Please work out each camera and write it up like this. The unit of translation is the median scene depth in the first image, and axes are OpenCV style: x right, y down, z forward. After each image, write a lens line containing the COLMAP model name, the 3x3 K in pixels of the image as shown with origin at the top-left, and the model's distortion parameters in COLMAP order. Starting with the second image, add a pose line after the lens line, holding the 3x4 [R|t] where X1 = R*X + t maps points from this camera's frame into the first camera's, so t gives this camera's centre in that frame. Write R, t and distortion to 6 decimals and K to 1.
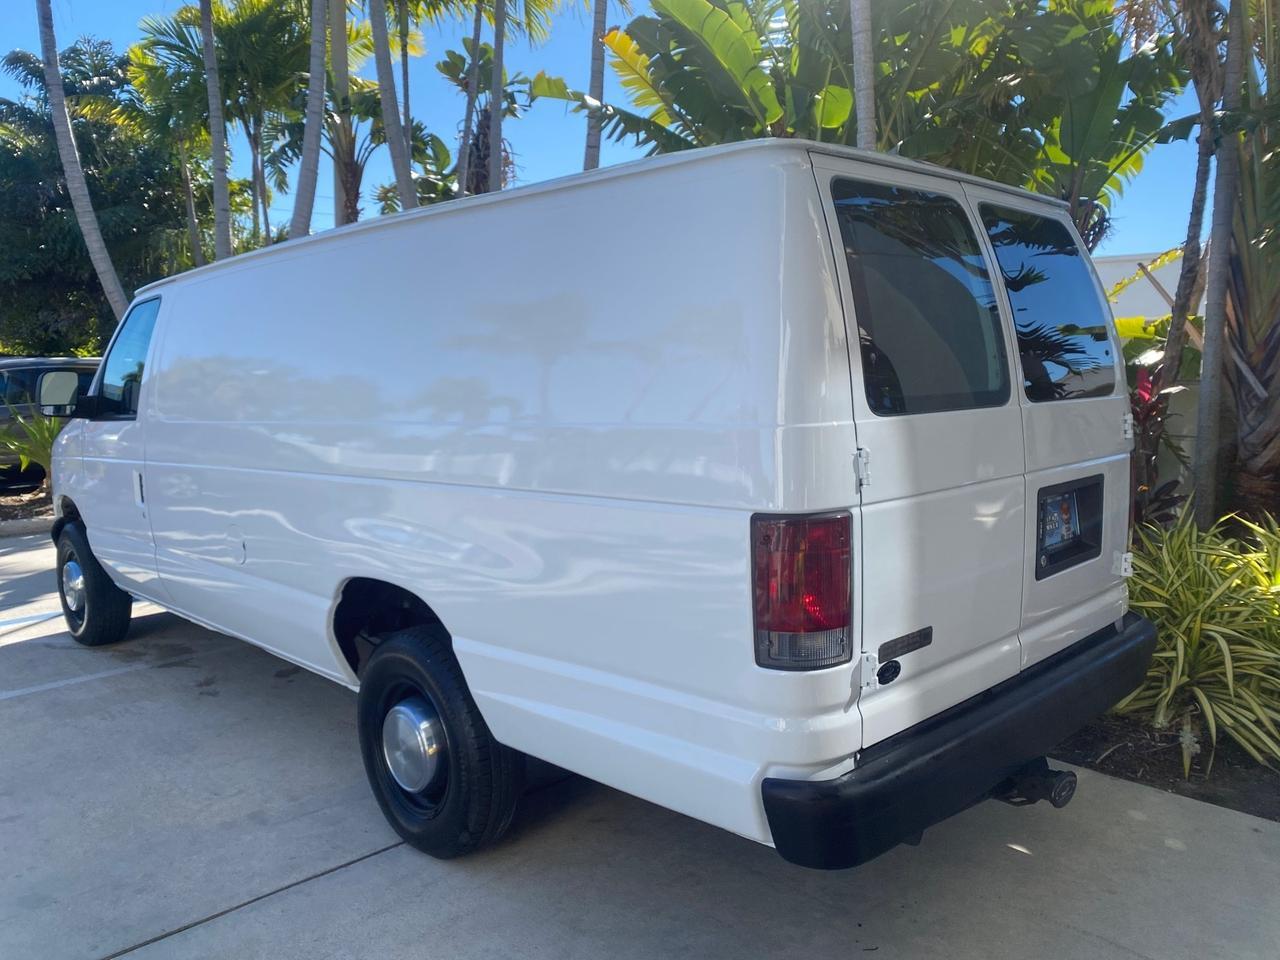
lens RADIAL K [[980.7, 0, 644.5], [0, 980.7, 474.4], [0, 0, 1]] dist [0.022816, -0.017776]
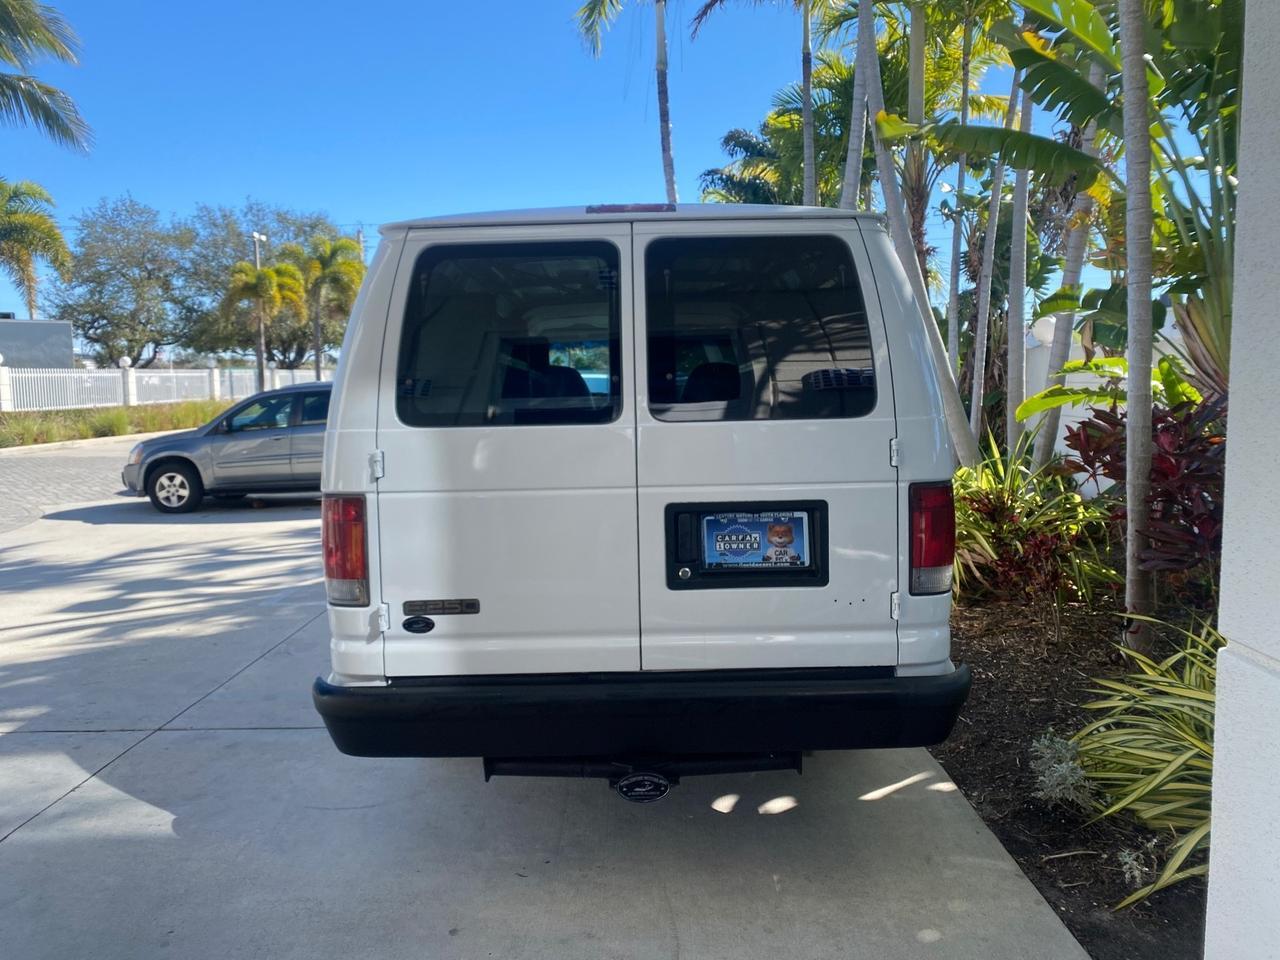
lens RADIAL K [[980.7, 0, 635.0], [0, 980.7, 469.2], [0, 0, 1]] dist [0.022816, -0.017776]
pose [[0.714183, 0.057710, -0.697576, 0.822802], [-0.069255, 0.997531, 0.011621, -0.023626], [0.696525, 0.040011, 0.716416, 0.160227]]
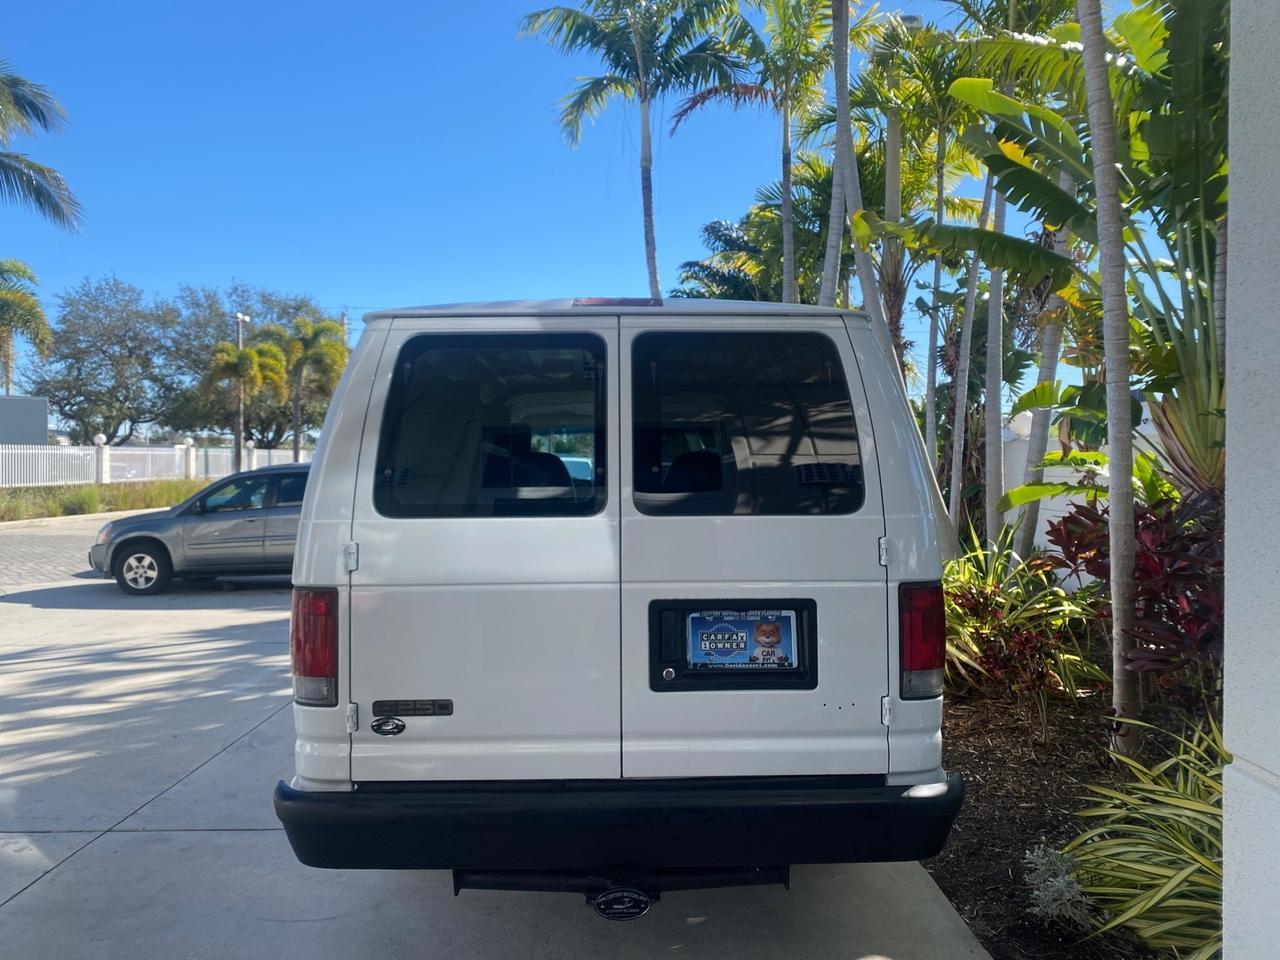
lens RADIAL K [[980.7, 0, 638.1], [0, 980.7, 473.2], [0, 0, 1]] dist [0.022816, -0.017776]
pose [[0.730969, 0.011687, -0.682311, 0.805755], [-0.082965, 0.993958, -0.071857, -0.031728], [0.677349, 0.109133, 0.727522, 0.170310]]
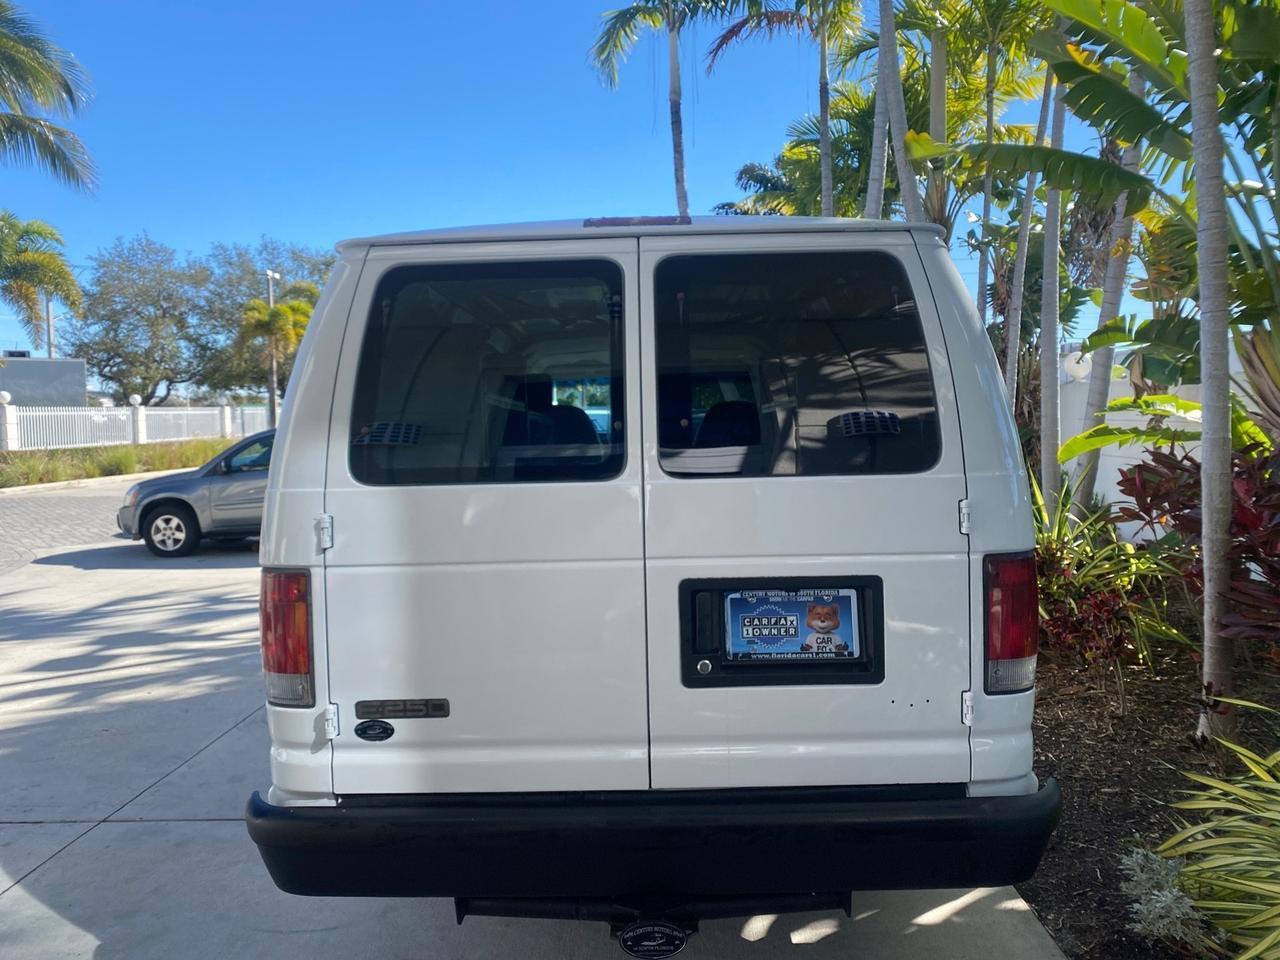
lens RADIAL K [[980.7, 0, 636.9], [0, 980.7, 474.9], [0, 0, 1]] dist [0.022816, -0.017776]
pose [[0.705269, 0.035254, -0.708062, 0.721062], [-0.067985, 0.997523, -0.018051, -0.043235], [0.705672, 0.060868, 0.705919, 0.269252]]
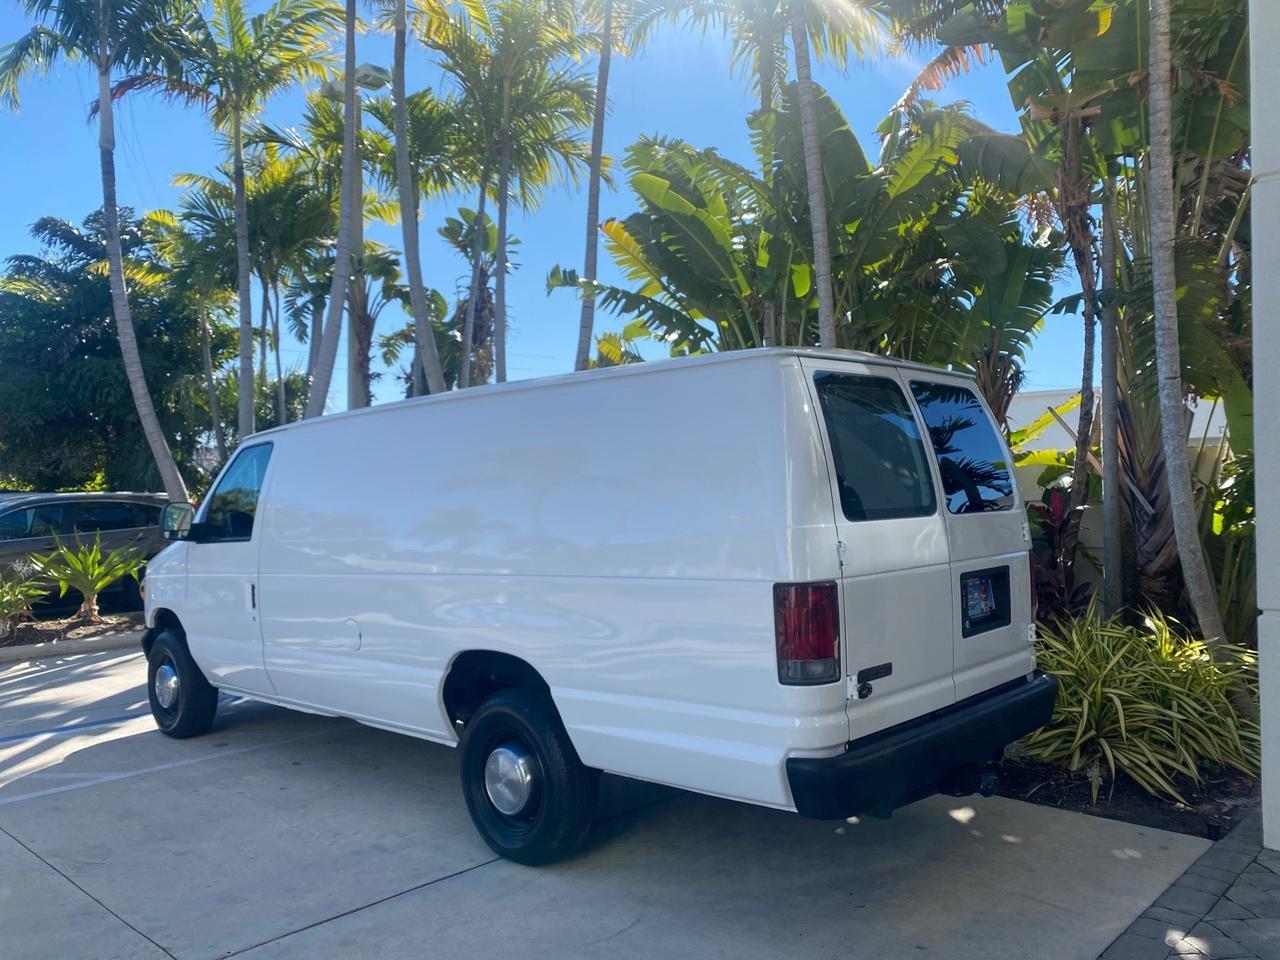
lens RADIAL K [[980.7, 0, 641.3], [0, 980.7, 473.3], [0, 0, 1]] dist [0.022816, -0.017776]
pose [[0.999305, -0.009717, 0.035999, -0.090032], [0.014355, 0.991290, -0.130911, 0.037991], [-0.034413, 0.131336, 0.990740, -0.327235]]
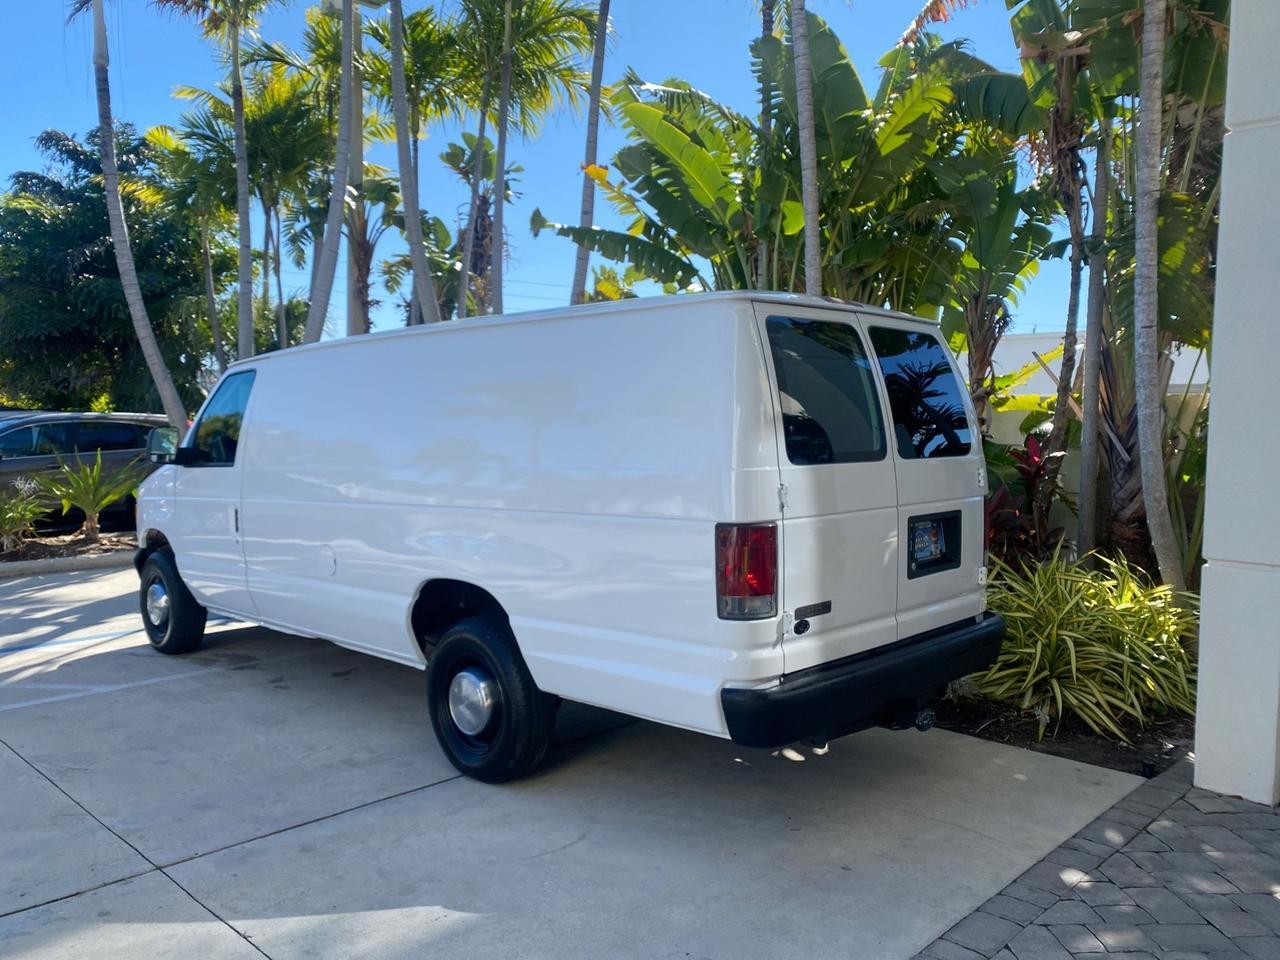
lens RADIAL K [[980.7, 0, 640.0], [0, 980.7, 472.4], [0, 0, 1]] dist [0.022816, -0.017776]
pose [[0.999632, 0.012685, 0.023996, -0.032080], [-0.011152, 0.997951, -0.062999, 0.033766], [-0.024746, 0.062708, 0.997725, -0.355130]]
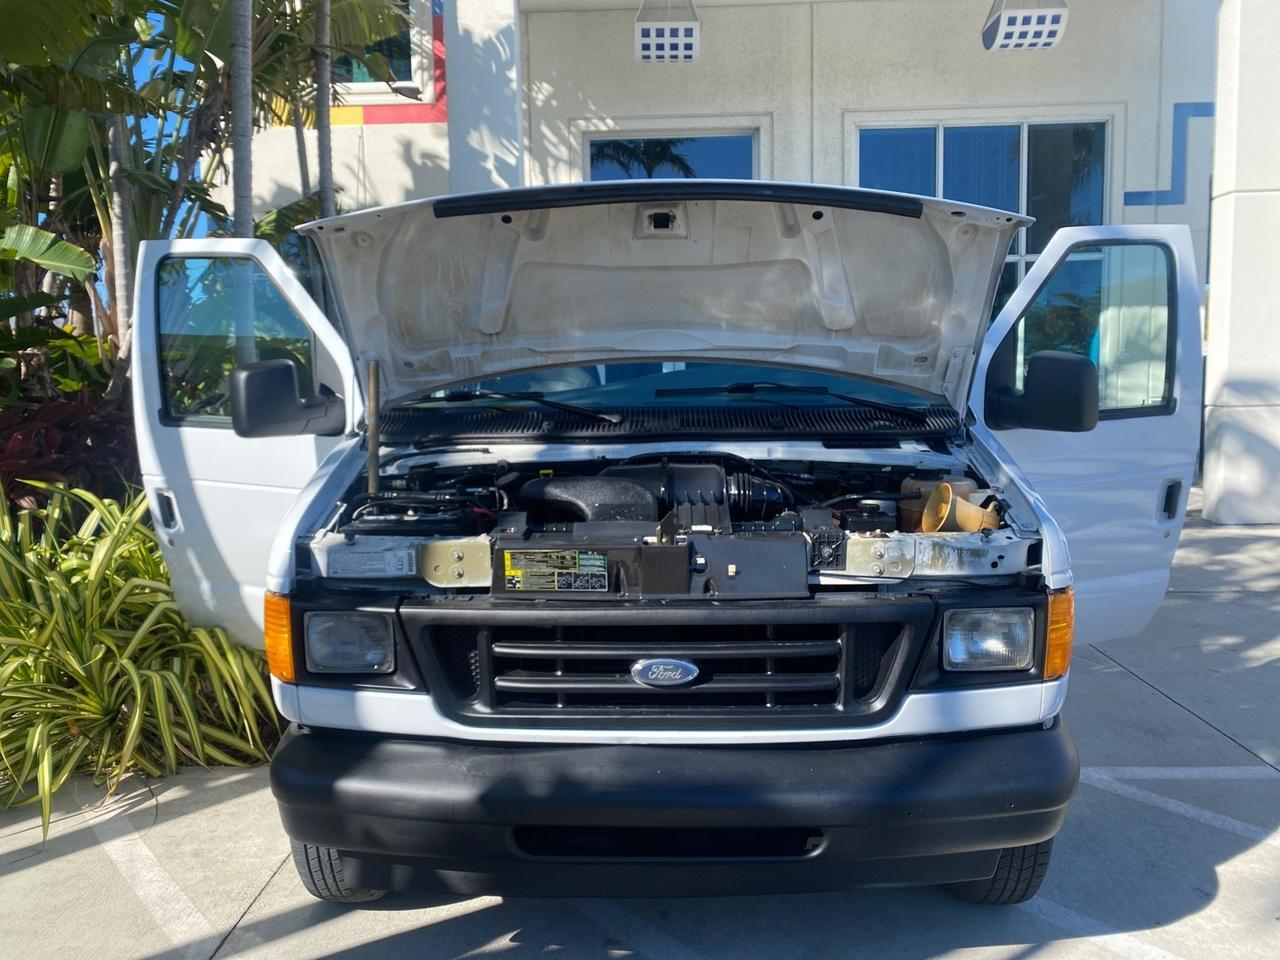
lens RADIAL K [[980.7, 0, 637.5], [0, 980.7, 469.7], [0, 0, 1]] dist [0.022816, -0.017776]
pose [[-0.697508, -0.055790, 0.714401, -1.257994], [0.107901, 0.977420, 0.181679, -0.235159], [-0.708406, 0.203807, -0.675739, 2.277816]]
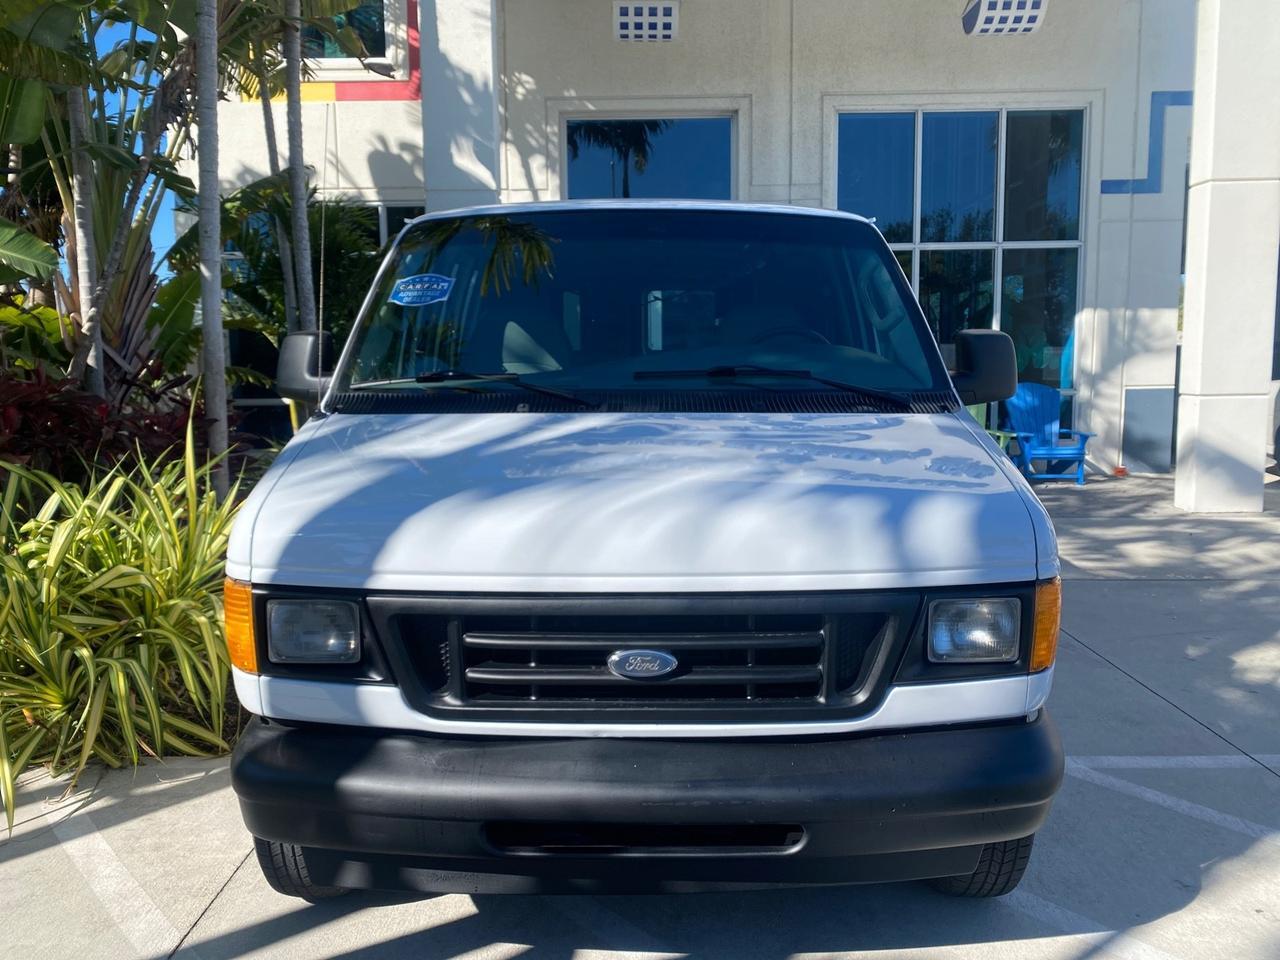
lens RADIAL K [[980.7, 0, 635.8], [0, 980.7, 469.4], [0, 0, 1]] dist [0.022816, -0.017776]
pose [[-0.713934, -0.070156, 0.696689, -1.241461], [0.097626, 0.975277, 0.198252, -0.230790], [-0.693374, 0.209554, -0.689435, 2.264371]]
